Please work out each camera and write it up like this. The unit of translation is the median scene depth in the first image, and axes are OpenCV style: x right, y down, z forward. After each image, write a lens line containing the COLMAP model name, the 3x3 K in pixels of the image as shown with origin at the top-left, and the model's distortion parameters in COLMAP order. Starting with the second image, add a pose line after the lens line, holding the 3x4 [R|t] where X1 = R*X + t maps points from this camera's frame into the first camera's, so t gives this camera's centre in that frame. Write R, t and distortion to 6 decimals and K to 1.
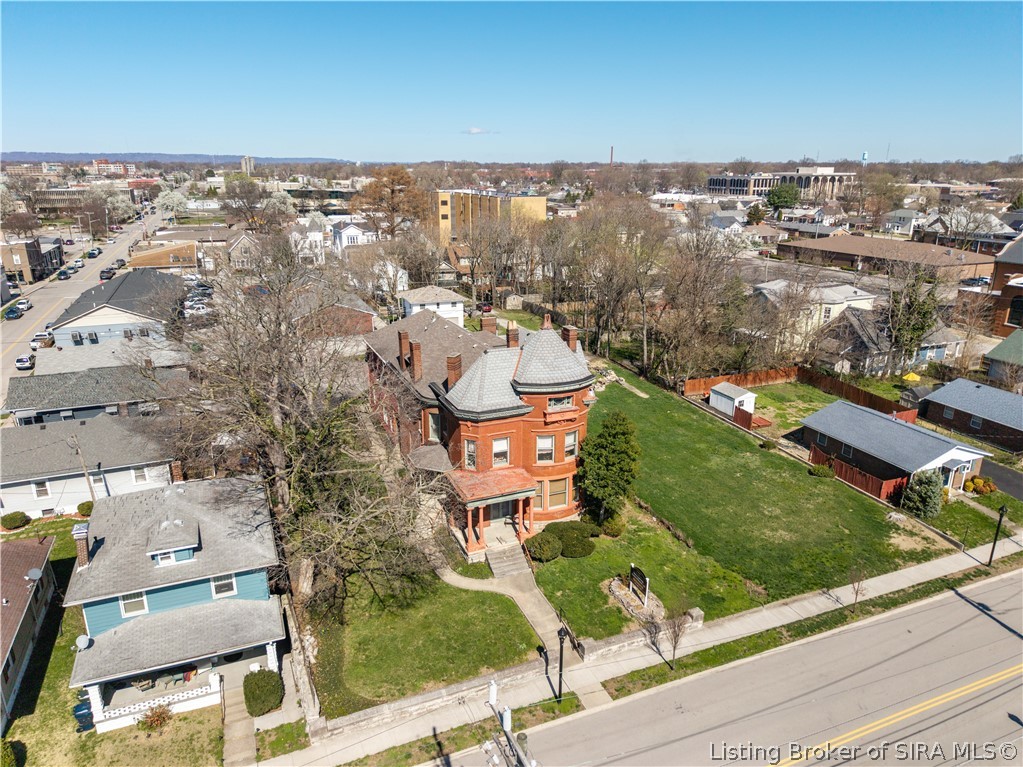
lens RADIAL K [[684.1, 0, 511.5], [0, 684.1, 383.5], [0, 0, 1]] dist [0.032389, -0.026141]
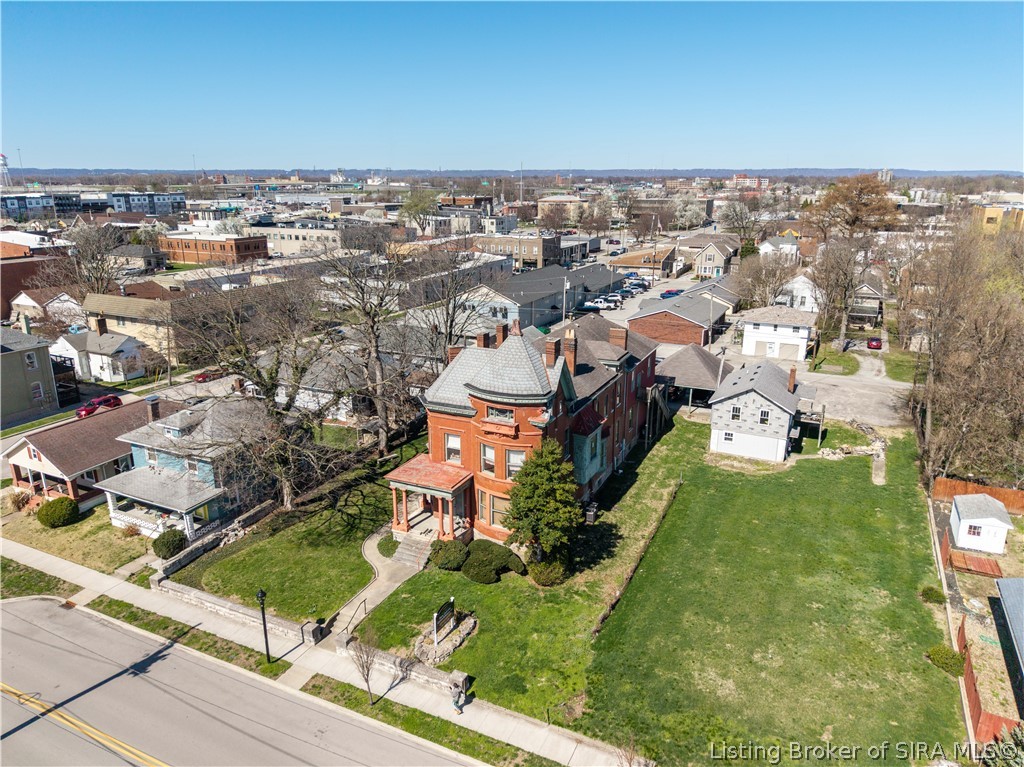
lens RADIAL K [[692.4, 0, 512.0], [0, 692.4, 383.5], [0, 0, 1]] dist [0.028199, -0.033717]
pose [[0.664816, 0.206644, -0.717856, 0.750108], [-0.221963, 0.972220, 0.074303, -0.085875], [0.713268, 0.109940, 0.692215, 0.362273]]
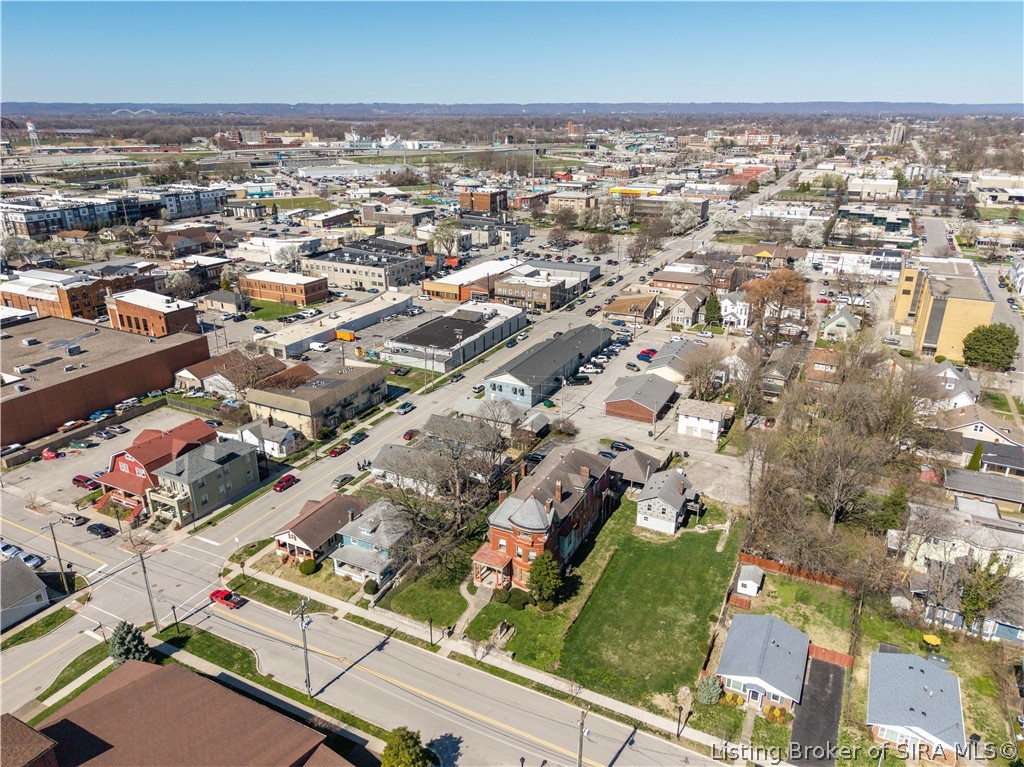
lens RADIAL K [[692.4, 0, 512.0], [0, 692.4, 383.5], [0, 0, 1]] dist [0.028199, -0.033717]
pose [[0.653468, 0.268062, -0.707900, 1.403547], [-0.224381, 0.961761, 0.157064, -0.731978], [0.722934, 0.056203, 0.688628, -0.486936]]
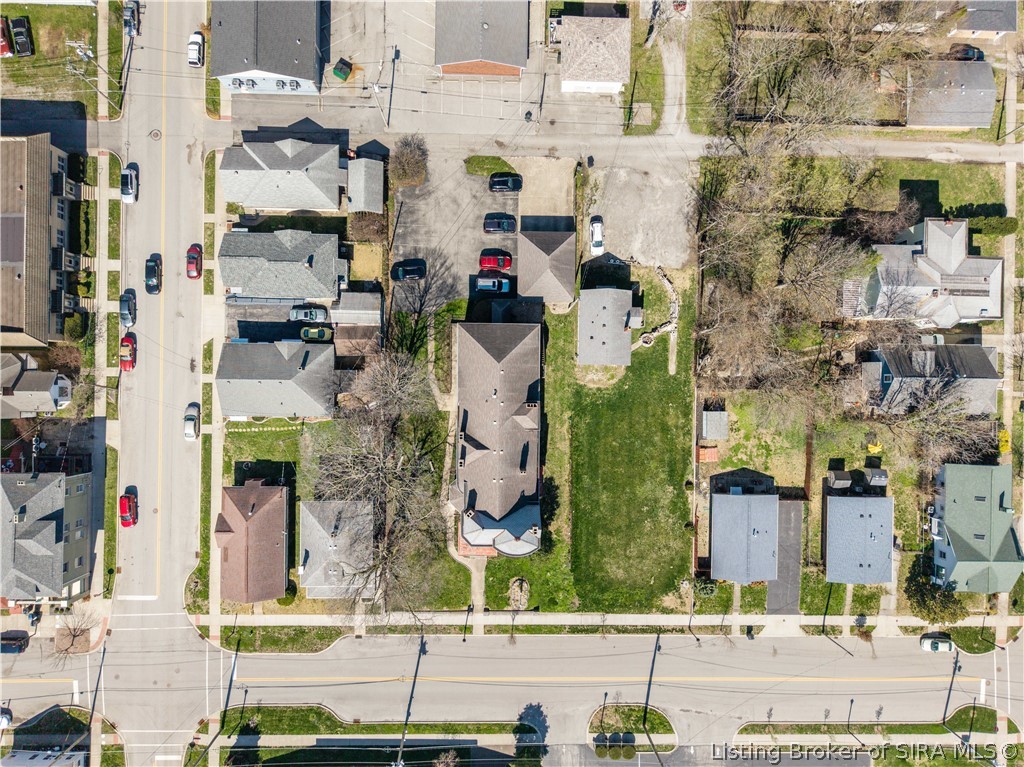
lens RADIAL K [[692.4, 0, 512.0], [0, 692.4, 383.5], [0, 0, 1]] dist [0.028199, -0.033717]
pose [[0.919853, 0.391834, 0.018348, -0.154160], [-0.140177, 0.284667, 0.948322, -1.946935], [0.366362, -0.874889, 0.316778, 0.792847]]
